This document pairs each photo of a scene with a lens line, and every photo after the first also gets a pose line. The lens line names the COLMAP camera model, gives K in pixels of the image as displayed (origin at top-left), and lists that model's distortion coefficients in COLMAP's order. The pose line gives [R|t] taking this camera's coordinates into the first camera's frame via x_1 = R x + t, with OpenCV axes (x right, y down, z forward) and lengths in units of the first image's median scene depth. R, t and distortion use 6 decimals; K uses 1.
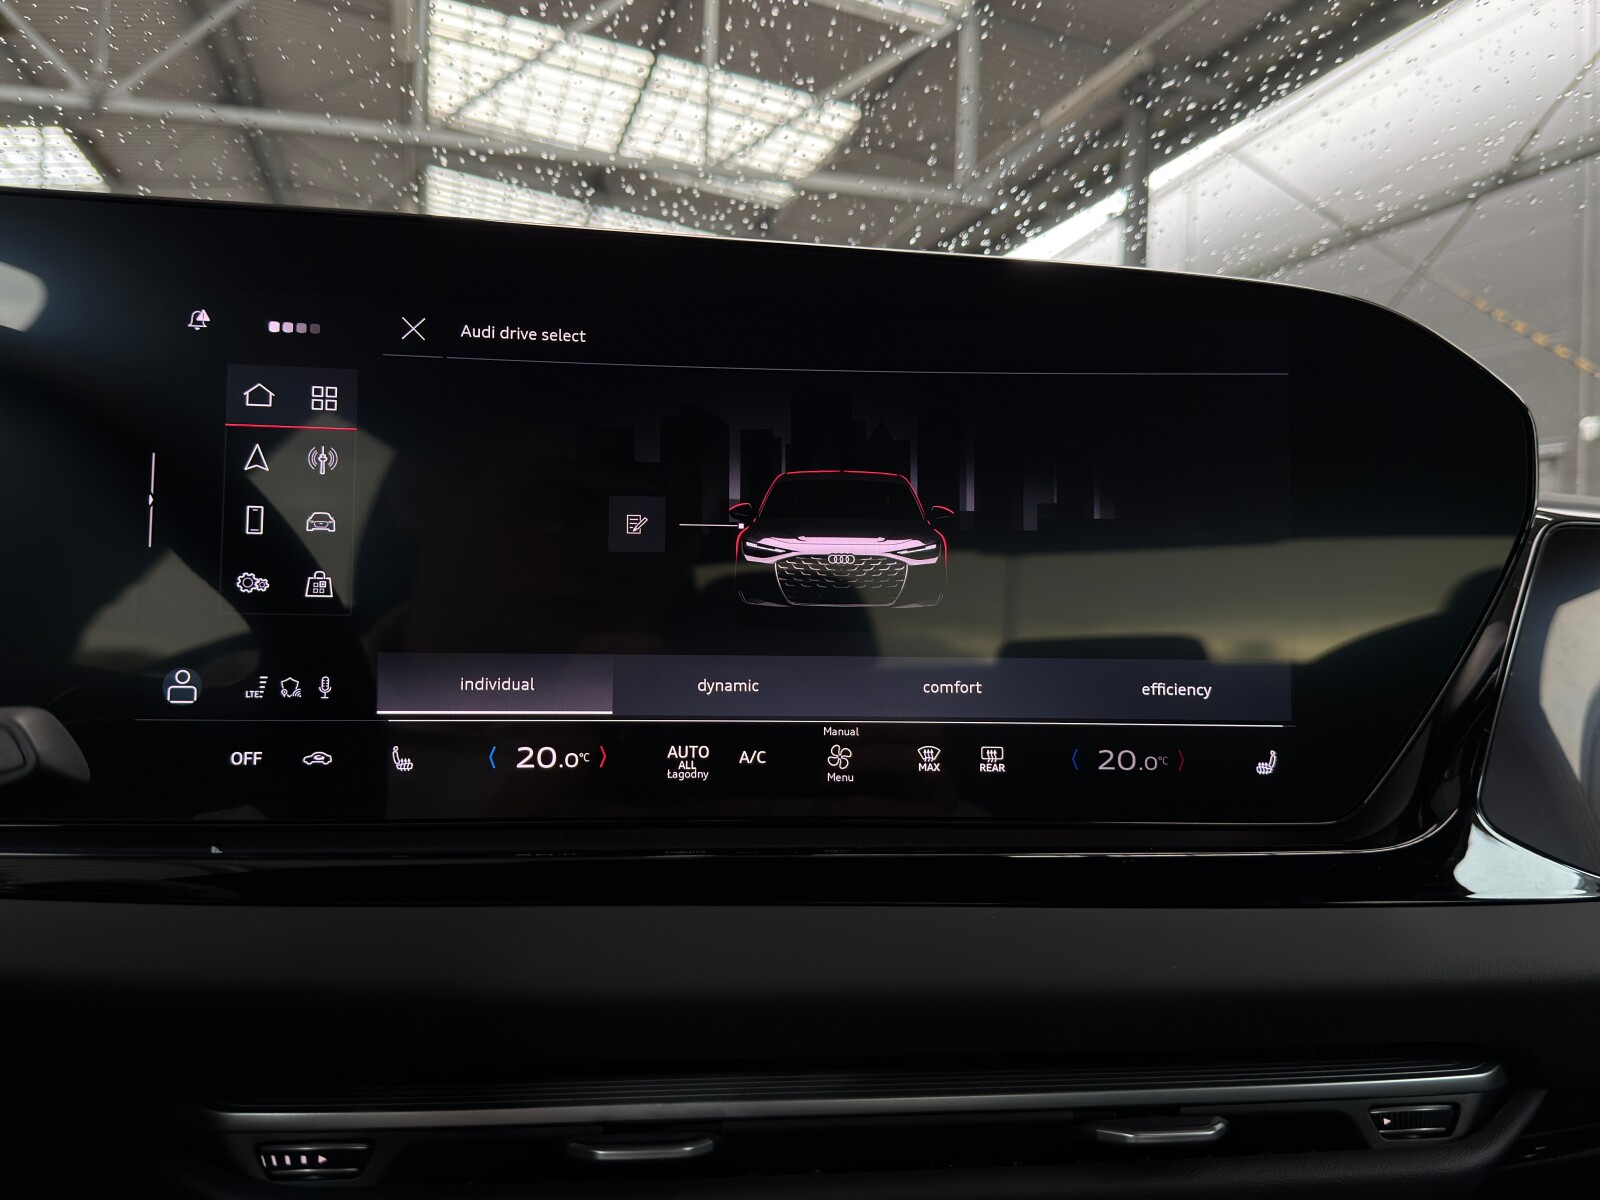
lens RADIAL K [[1361.4, 0, 801.9], [0, 1361.4, 603.8], [0, 0, 1]] dist [0.110275, -0.246877]
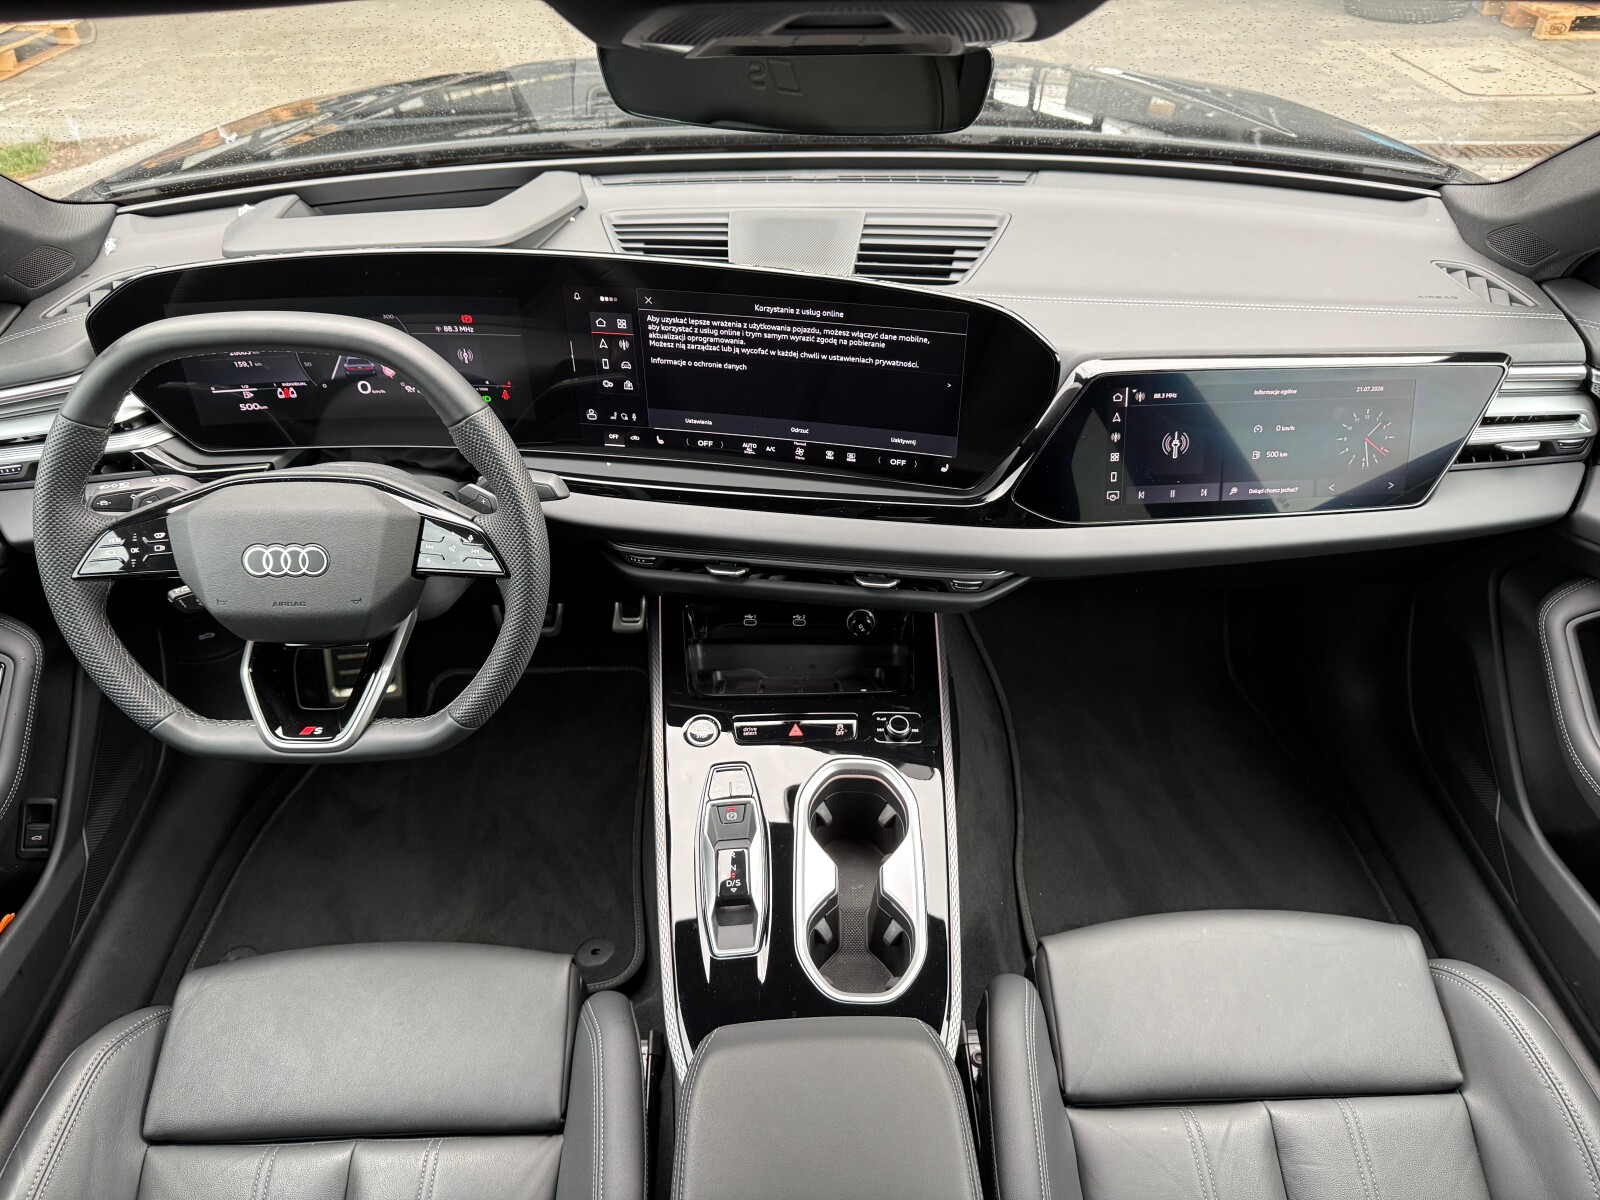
lens RADIAL K [[1121.0, 0, 798.8], [0, 1121.0, 605.7], [0, 0, 1]] dist [0.132977, -0.211345]
pose [[0.956979, 0.154148, -0.245824, 0.669170], [0.031709, 0.786577, 0.616678, -1.114447], [0.288419, -0.597943, 0.747850, -1.001288]]
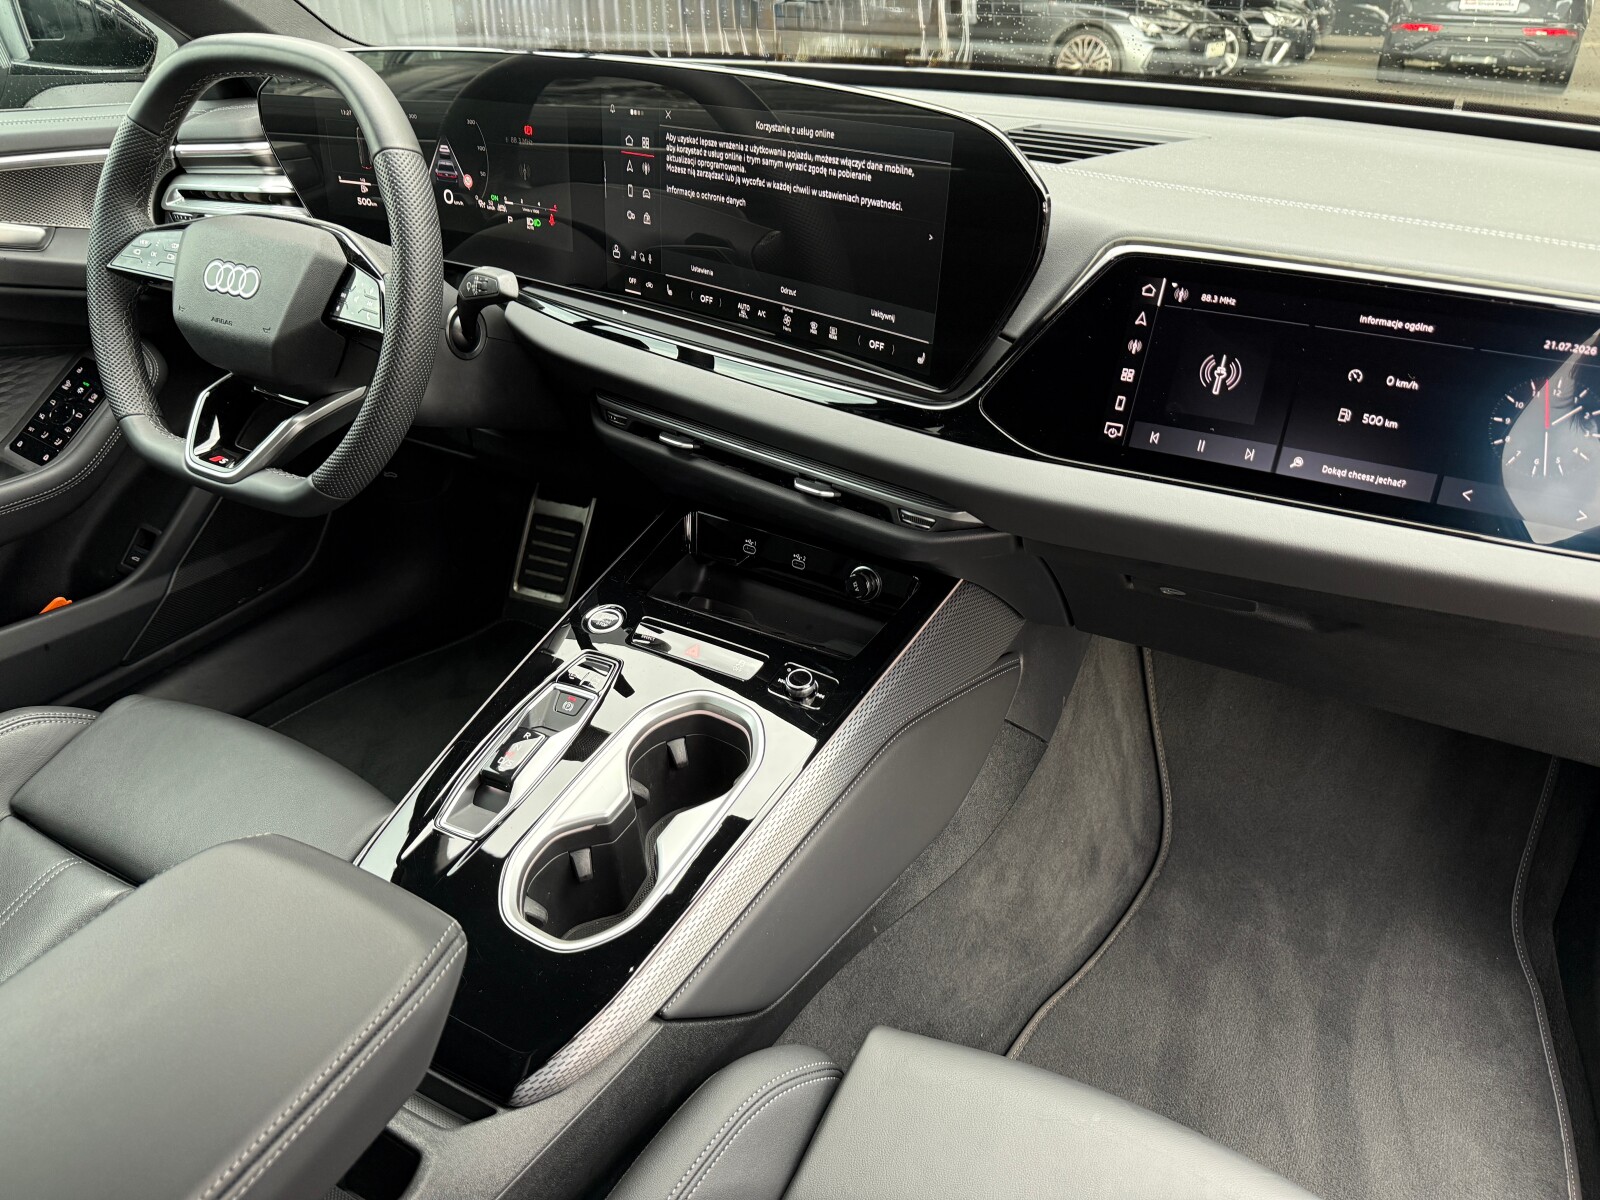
lens RADIAL K [[1122.2, 0, 802.1], [0, 1122.2, 606.2], [0, 0, 1]] dist [0.097140, -0.137652]
pose [[0.668183, 0.356378, -0.653090, 1.533353], [0.010780, 0.873083, 0.487452, -0.419627], [0.743919, -0.332748, 0.579537, -0.309179]]
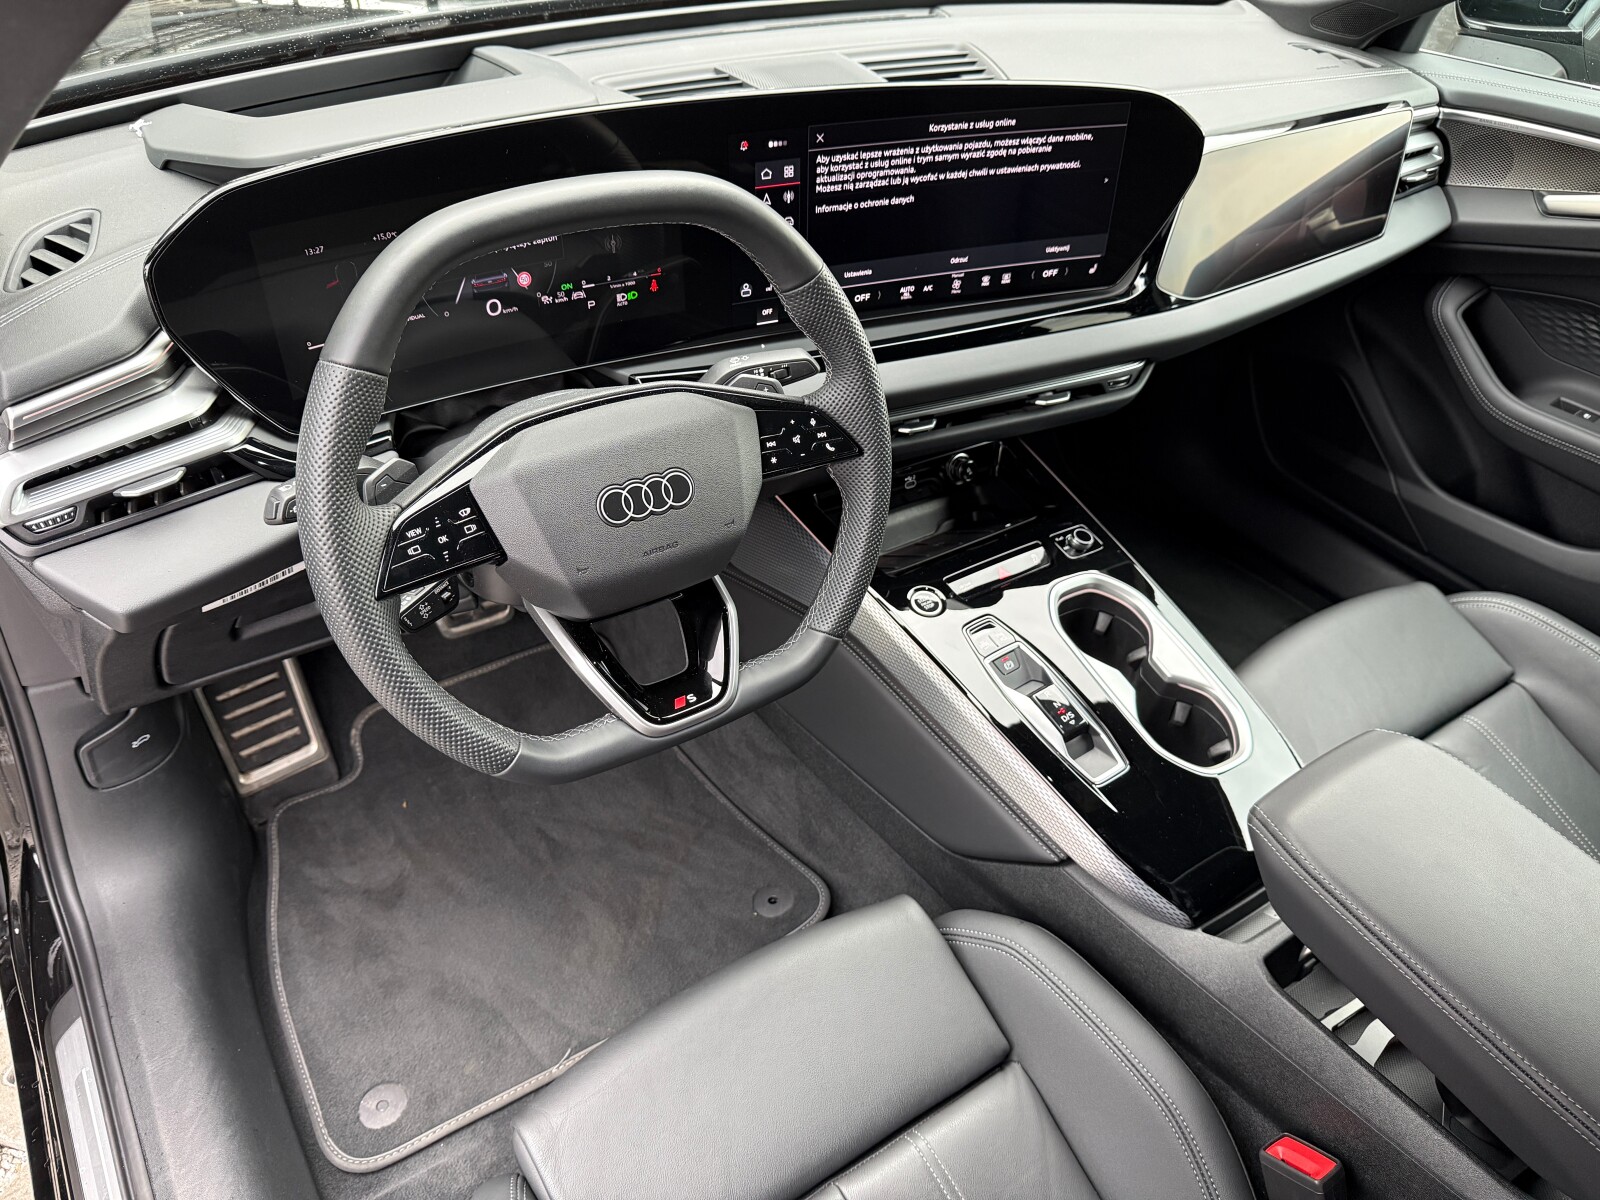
lens RADIAL K [[1122.8, 0, 789.9], [0, 1122.8, 607.2], [0, 0, 1]] dist [0.031627, -0.054077]
pose [[0.964736, -0.152904, 0.214256, -0.897617], [-0.021768, 0.764843, 0.643849, -0.858816], [-0.262319, -0.625808, 0.734543, -1.018719]]
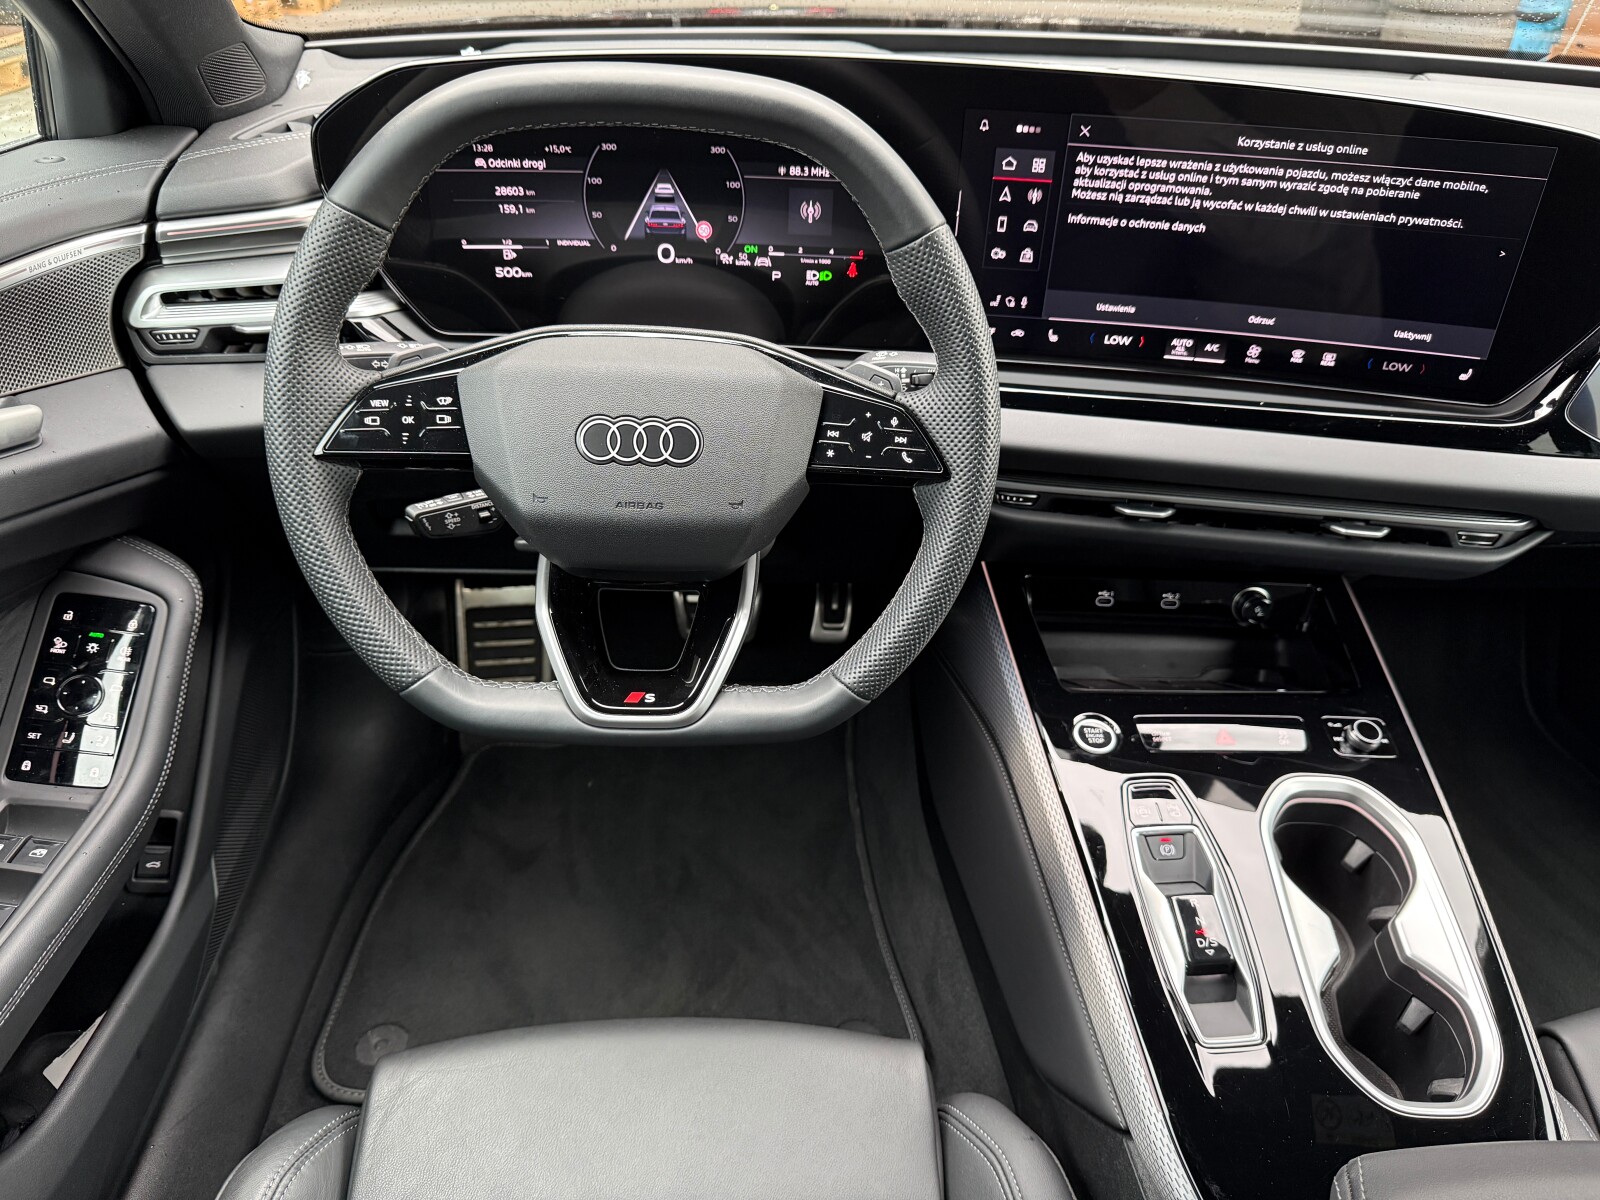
lens RADIAL K [[1152.7, 0, 800.4], [0, 1152.7, 604.4], [0, 0, 1]] dist [-0.015164, -0.001411]
pose [[0.961517, 0.162276, -0.221702, -0.193711], [-0.011644, 0.830280, 0.557225, -0.559068], [0.274499, -0.533200, 0.800218, -0.861832]]
